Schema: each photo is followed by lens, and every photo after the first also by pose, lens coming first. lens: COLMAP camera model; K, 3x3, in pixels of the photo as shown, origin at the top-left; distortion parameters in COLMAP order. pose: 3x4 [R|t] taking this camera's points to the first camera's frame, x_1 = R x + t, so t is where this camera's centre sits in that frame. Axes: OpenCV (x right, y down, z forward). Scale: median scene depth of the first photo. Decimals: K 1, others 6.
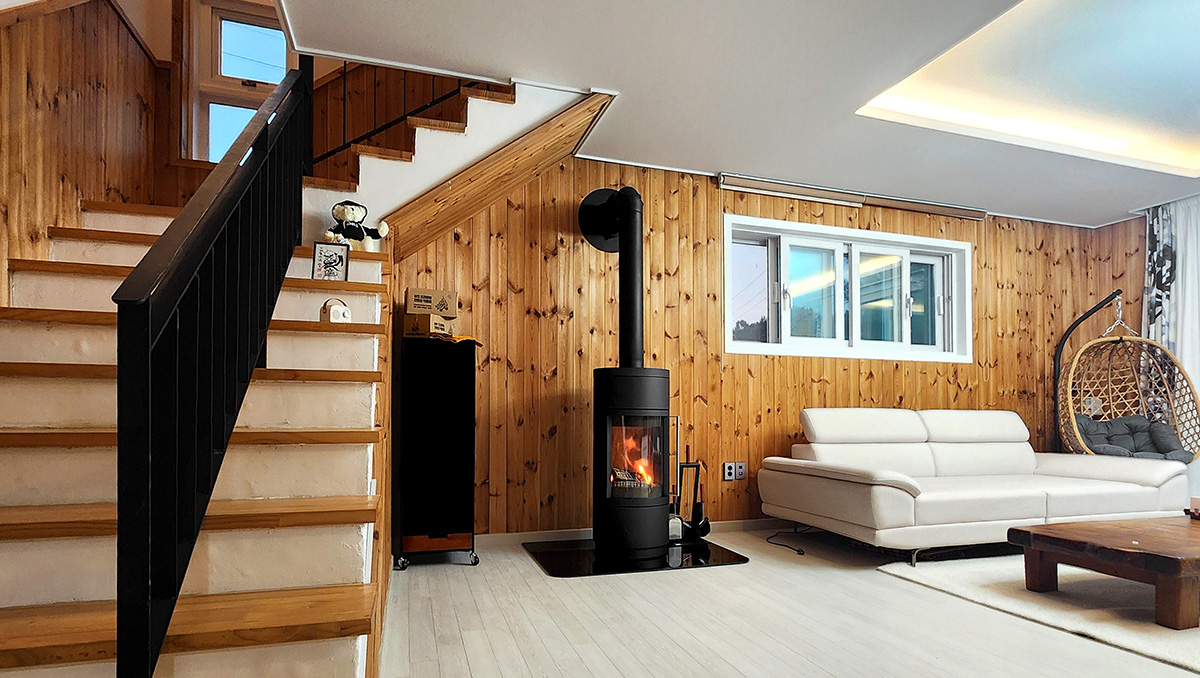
lens RADIAL K [[538.8, 0, 601.3], [0, 538.8, 275.0], [0, 0, 1]] dist [-0.000681, -0.000078]
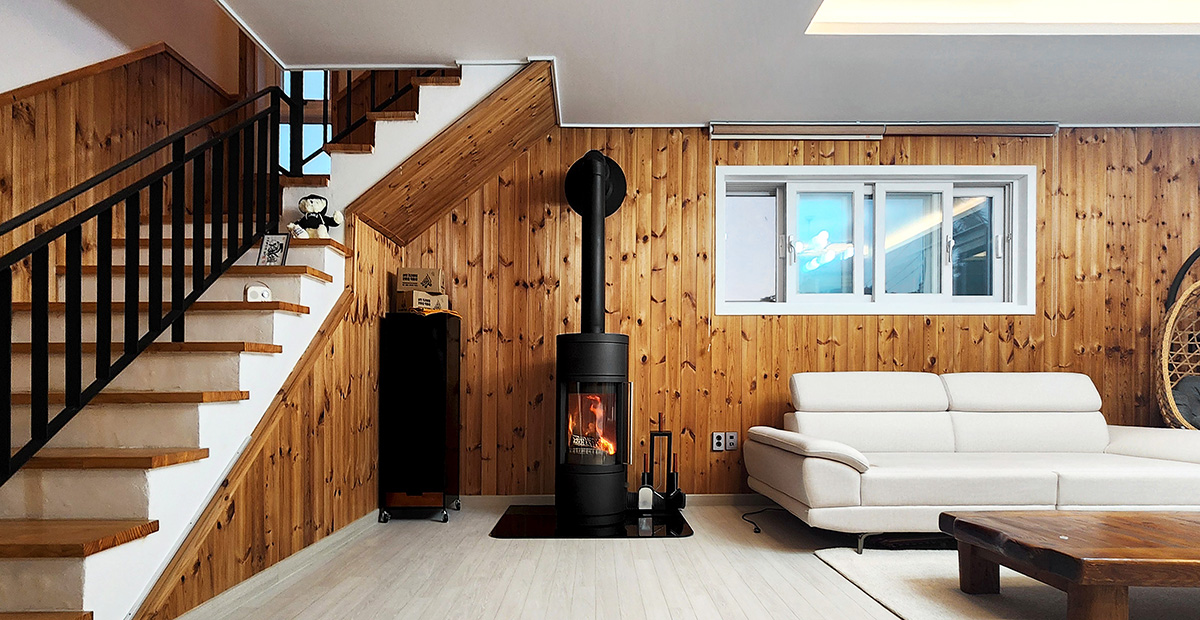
lens RADIAL K [[536.5, 0, 575.0], [0, 536.5, 257.2], [0, 0, 1]] dist [-0.000450, -0.000079]
pose [[0.959388, -0.072467, -0.272623, 0.264890], [0.076862, 0.997027, 0.005464, 0.021765], [0.271417, -0.026196, 0.962105, 0.045898]]
